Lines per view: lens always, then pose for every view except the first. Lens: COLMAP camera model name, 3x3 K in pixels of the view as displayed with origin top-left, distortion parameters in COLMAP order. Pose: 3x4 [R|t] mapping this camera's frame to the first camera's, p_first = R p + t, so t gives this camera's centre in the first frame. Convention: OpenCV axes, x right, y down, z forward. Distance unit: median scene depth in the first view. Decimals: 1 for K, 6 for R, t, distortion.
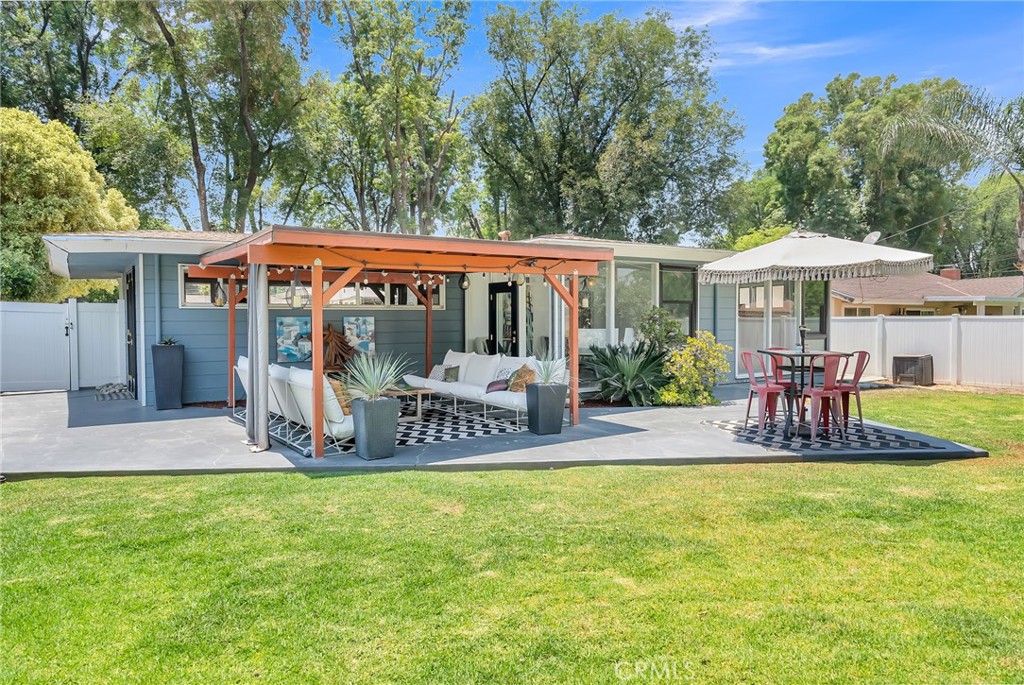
lens RADIAL K [[641.6, 0, 512.0], [0, 641.6, 342.5], [0, 0, 1]] dist [0.001663, 0.000307]
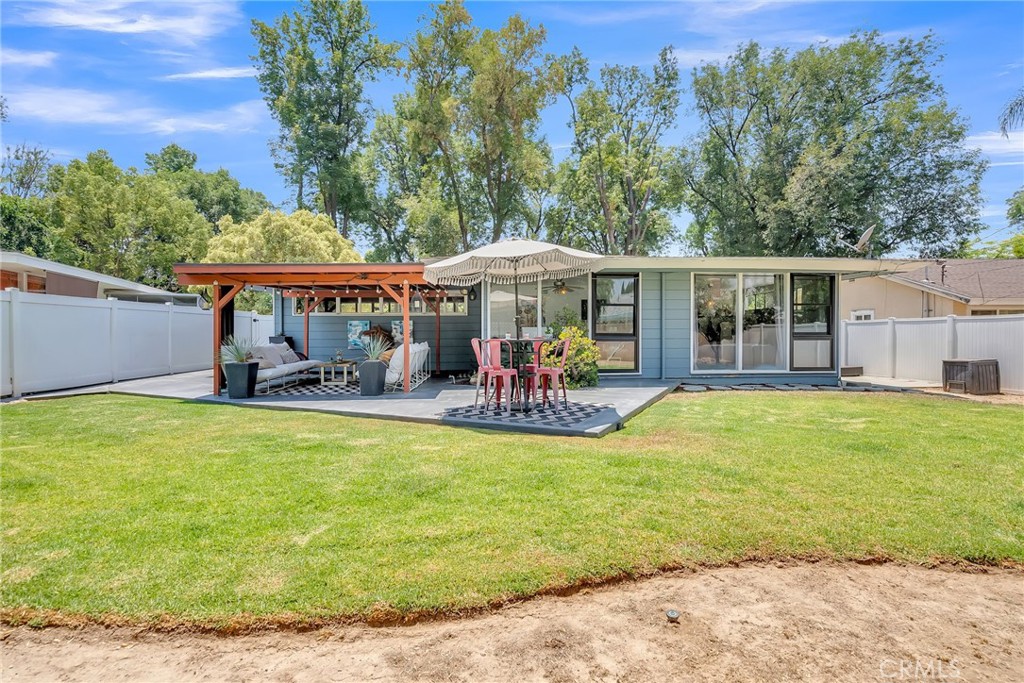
lens RADIAL K [[488.1, 0, 512.0], [0, 488.1, 341.5], [0, 0, 1]] dist [-0.000737, -0.000347]
pose [[0.859084, 0.010077, -0.511735, 0.433011], [-0.018257, 0.999773, -0.010960, 0.012827], [0.511509, 0.018758, 0.859073, 0.115561]]
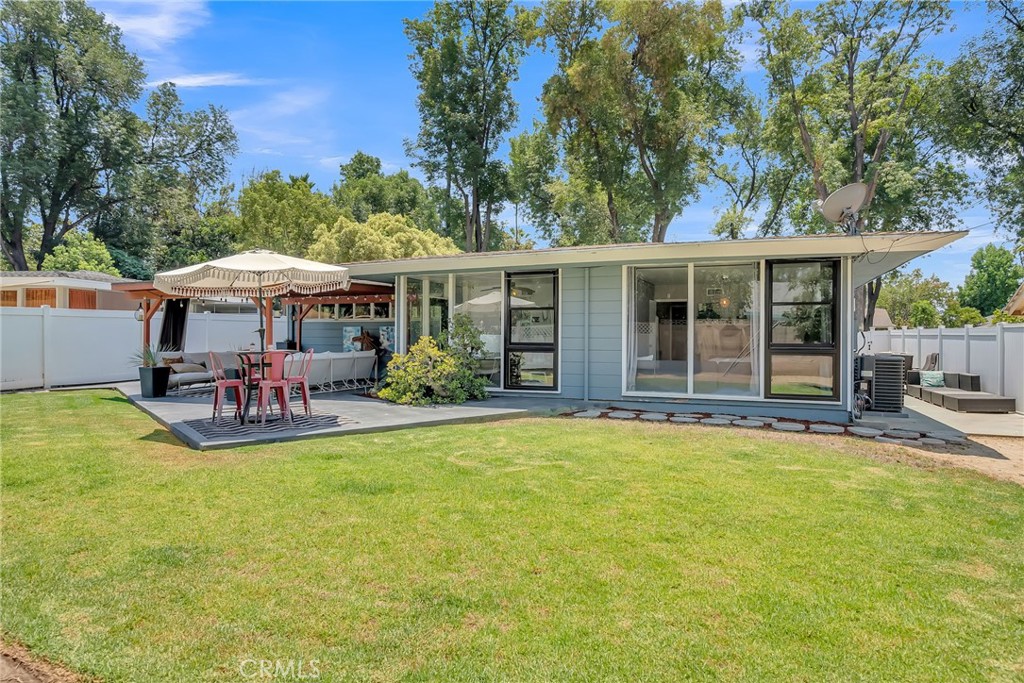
lens RADIAL K [[583.9, 0, 512.0], [0, 583.9, 341.5], [0, 0, 1]] dist [0.004572, 0.001258]
pose [[0.558653, 0.013939, -0.829285, 0.766796], [-0.031245, 0.999503, -0.004249, -0.006940], [0.828813, 0.028284, 0.558810, 0.378929]]
